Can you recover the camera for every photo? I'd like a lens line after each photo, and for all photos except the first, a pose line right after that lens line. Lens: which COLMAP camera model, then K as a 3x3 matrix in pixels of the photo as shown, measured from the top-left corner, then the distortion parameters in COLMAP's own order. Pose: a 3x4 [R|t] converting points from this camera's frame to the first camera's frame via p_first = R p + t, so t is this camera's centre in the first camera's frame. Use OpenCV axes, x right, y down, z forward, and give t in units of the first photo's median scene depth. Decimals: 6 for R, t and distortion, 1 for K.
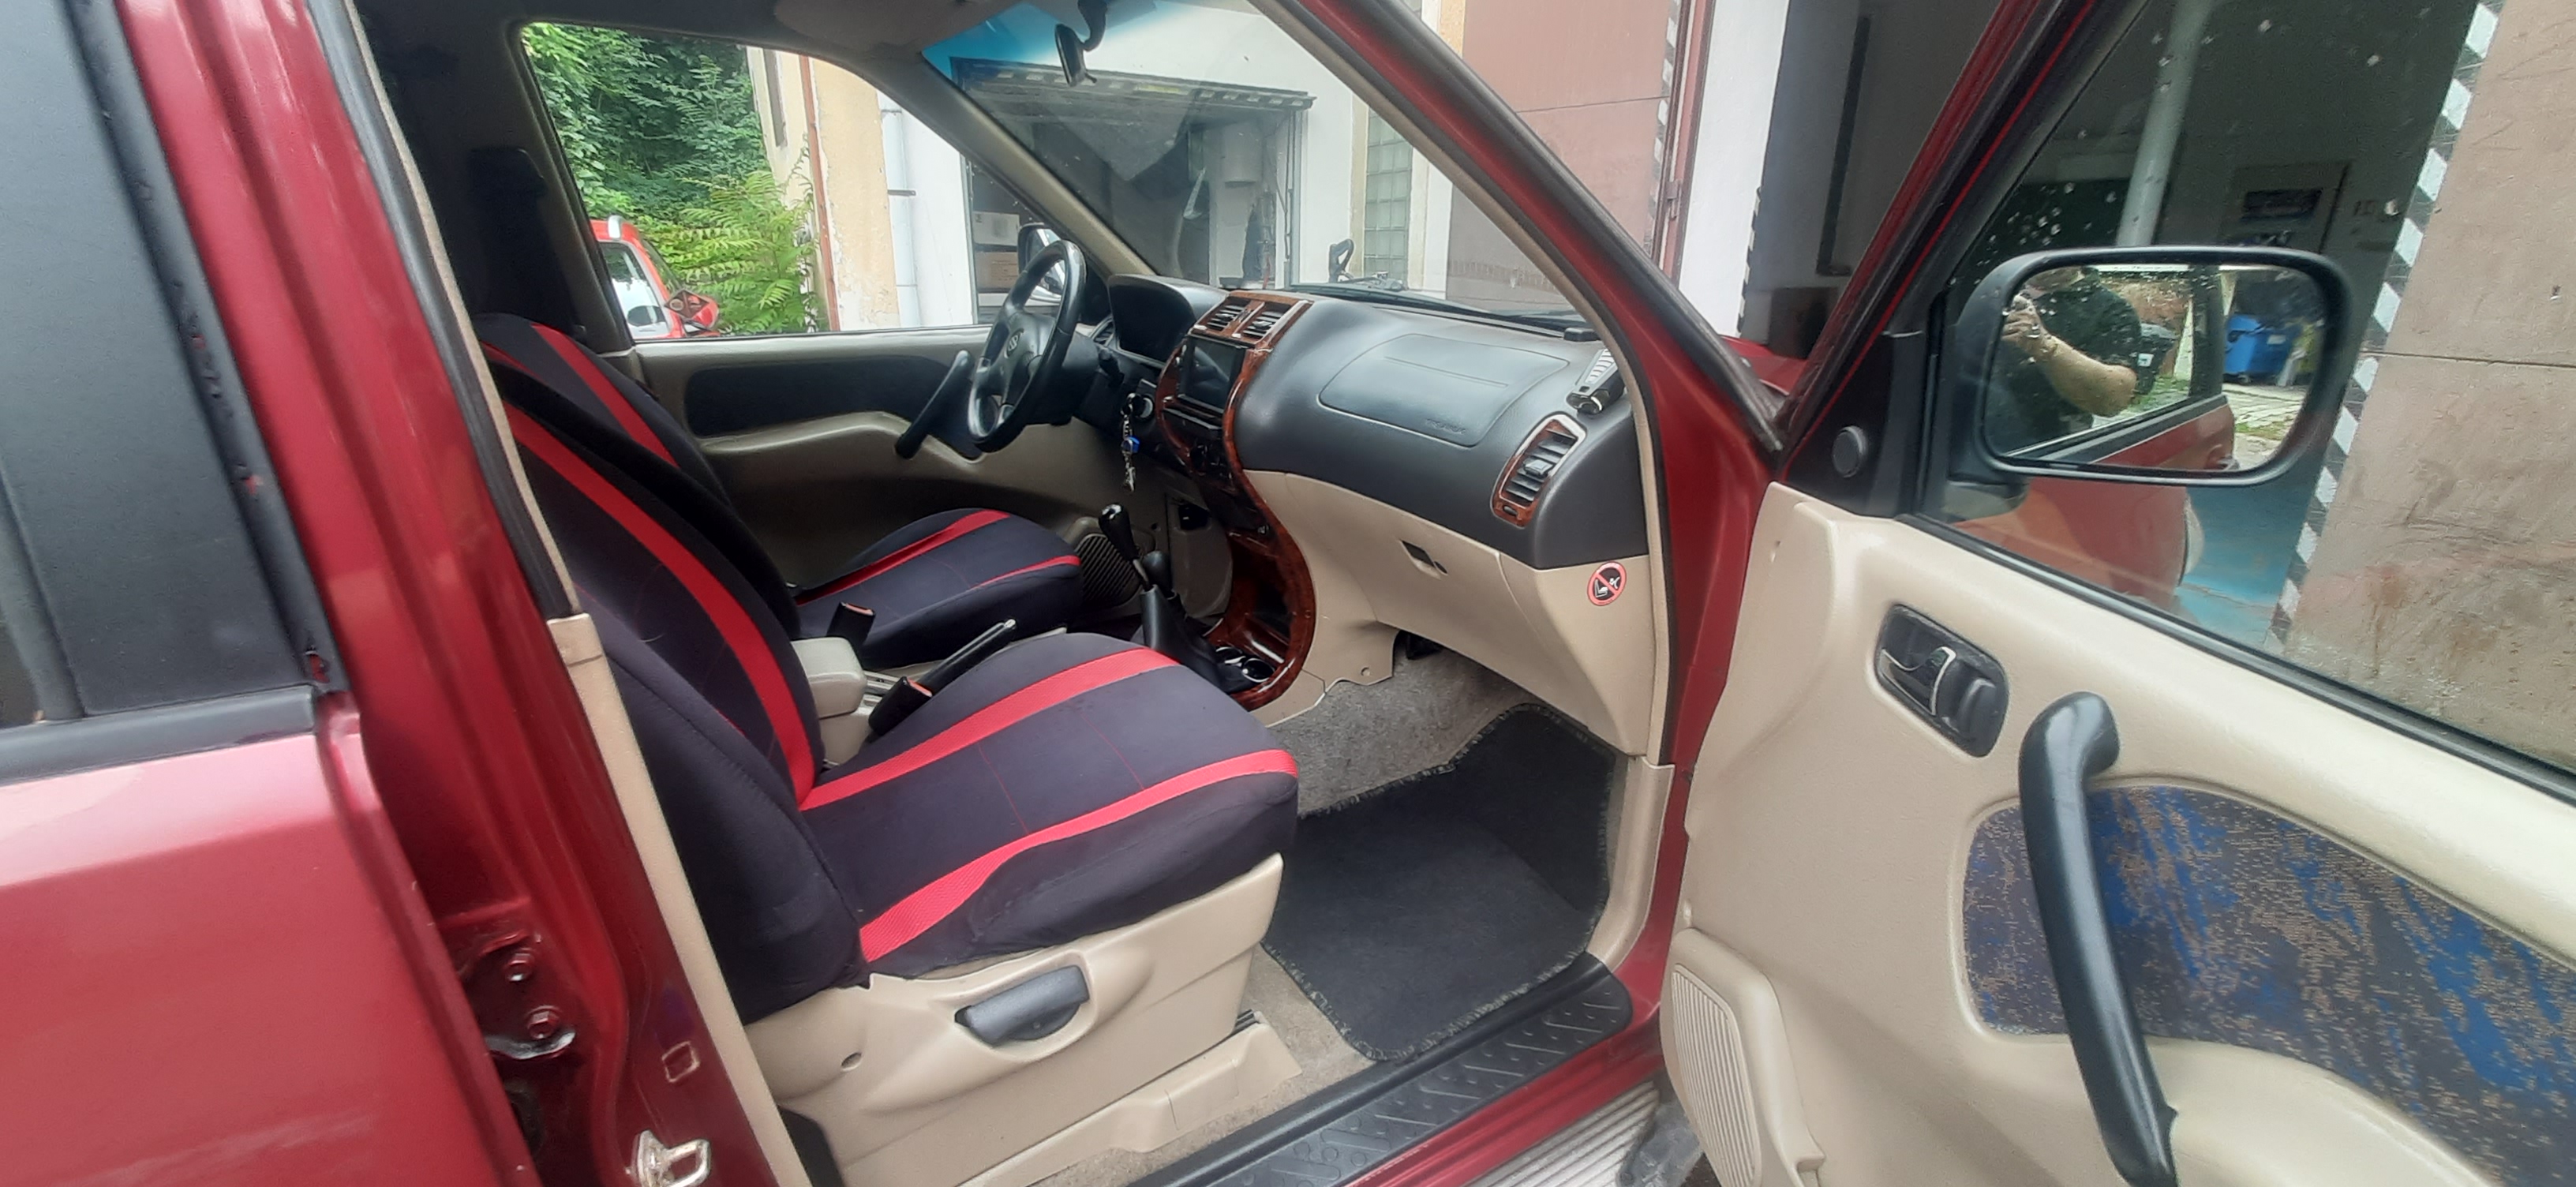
lens RADIAL K [[1002.0, 0, 1288.2], [0, 1002.0, 561.8], [0, 0, 1]] dist [0.000381, 0.000907]
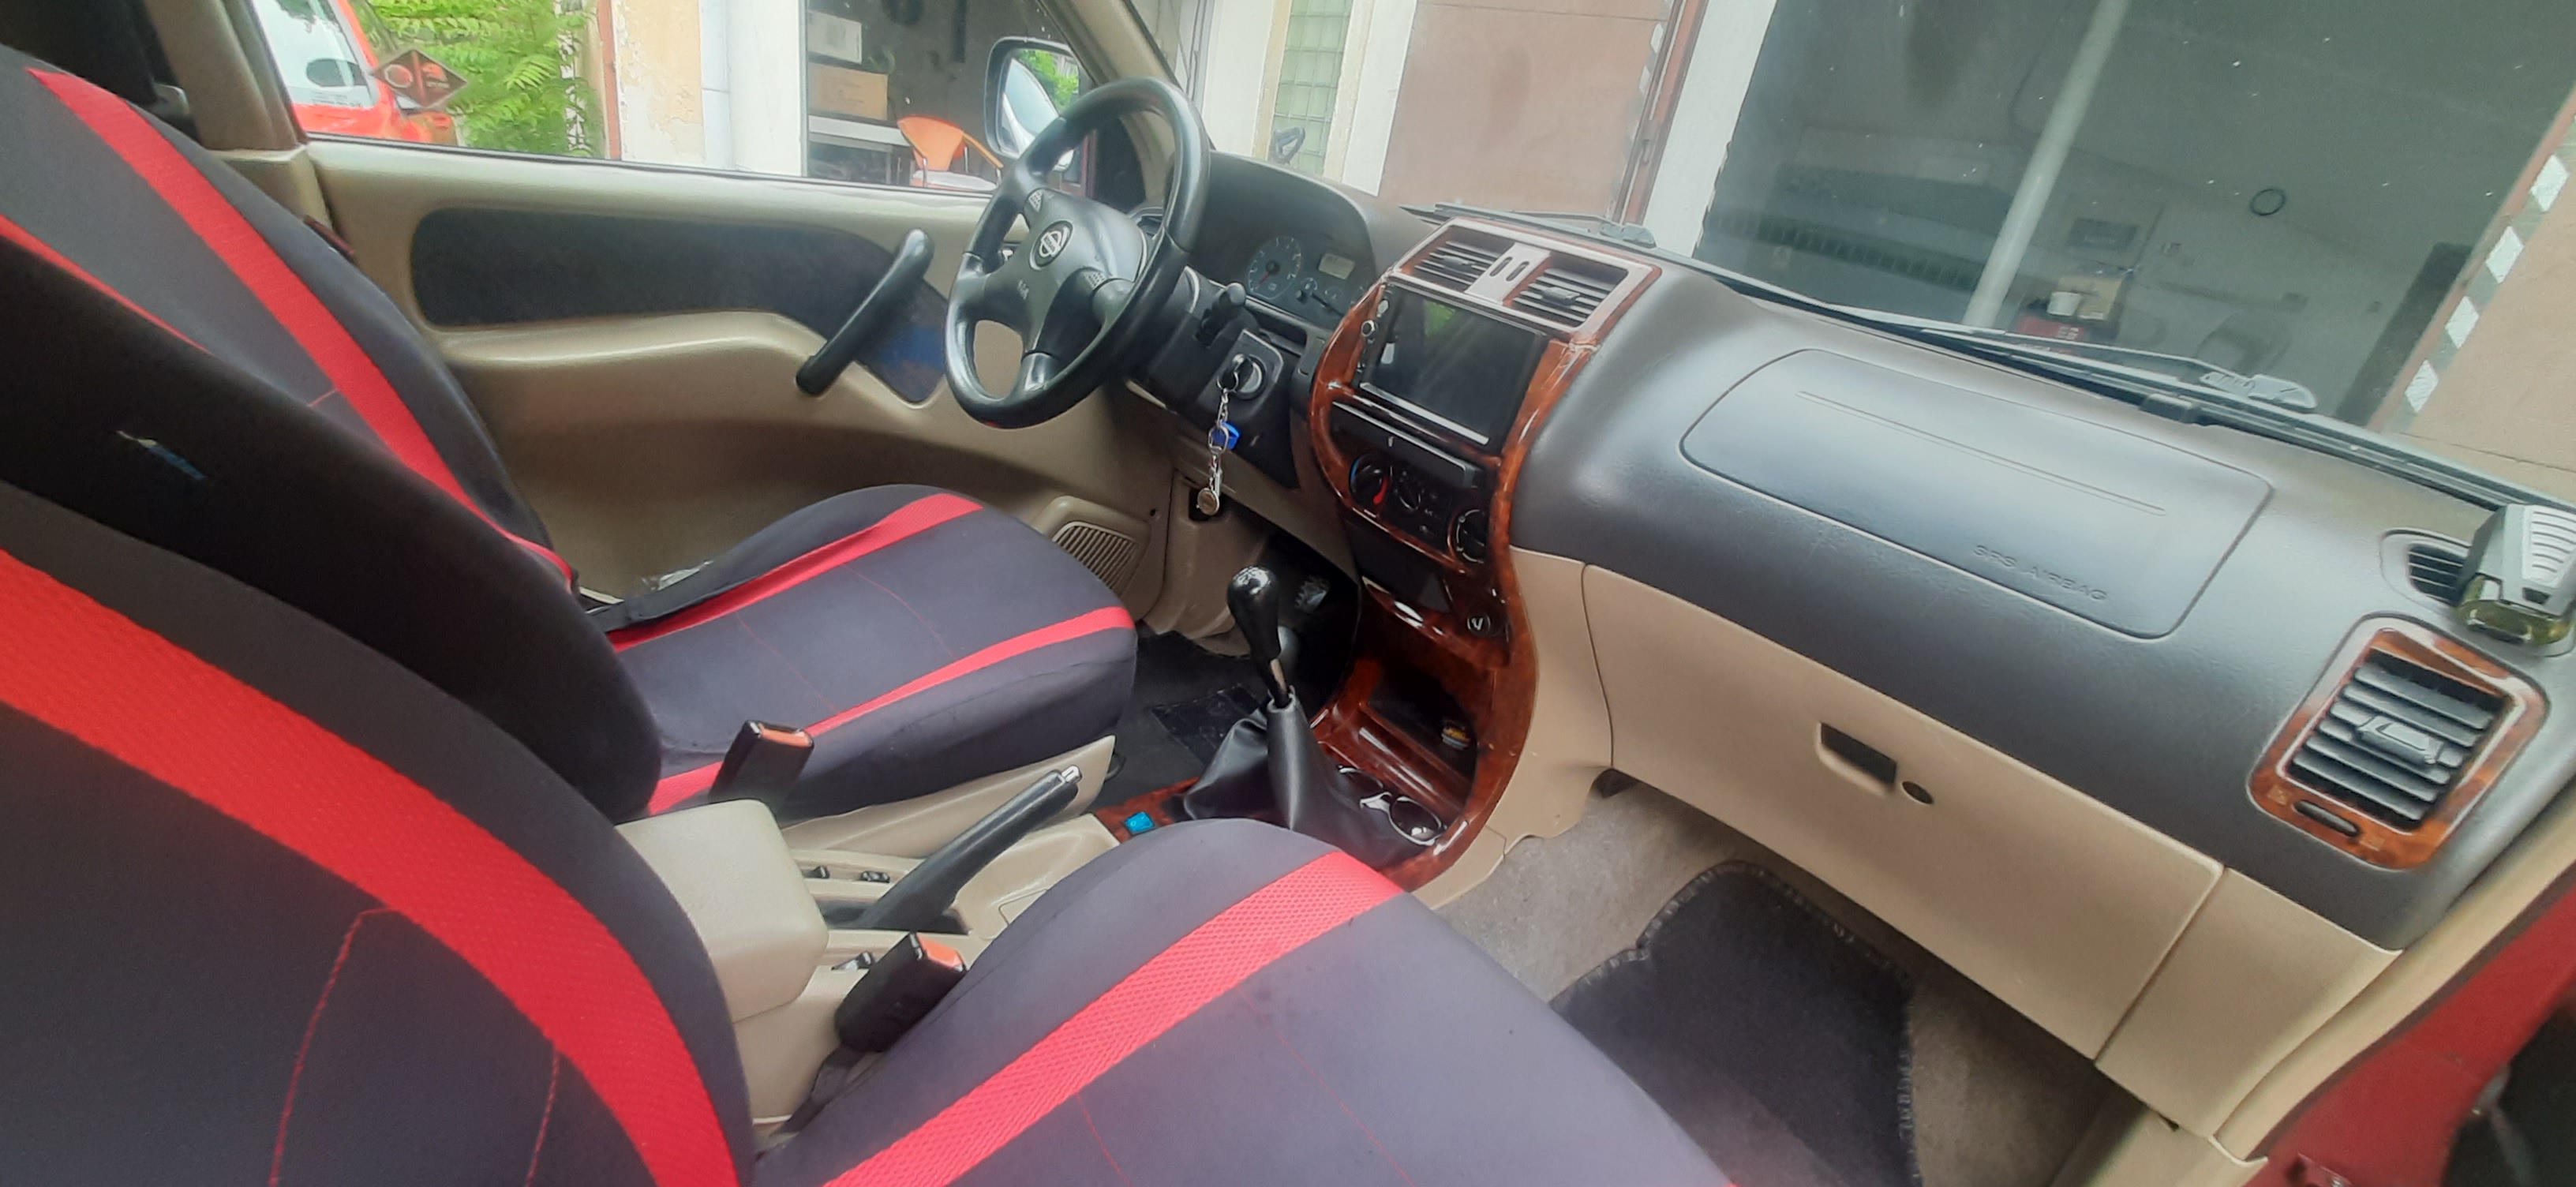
lens RADIAL K [[1020.0, 0, 1290.6], [0, 1020.0, 586.0], [0, 0, 1]] dist [-0.000095, 0.000577]
pose [[0.979018, 0.083389, 0.185929, -0.231831], [-0.104552, 0.988738, 0.107080, -0.099601], [-0.174906, -0.124273, 0.976711, 0.367190]]
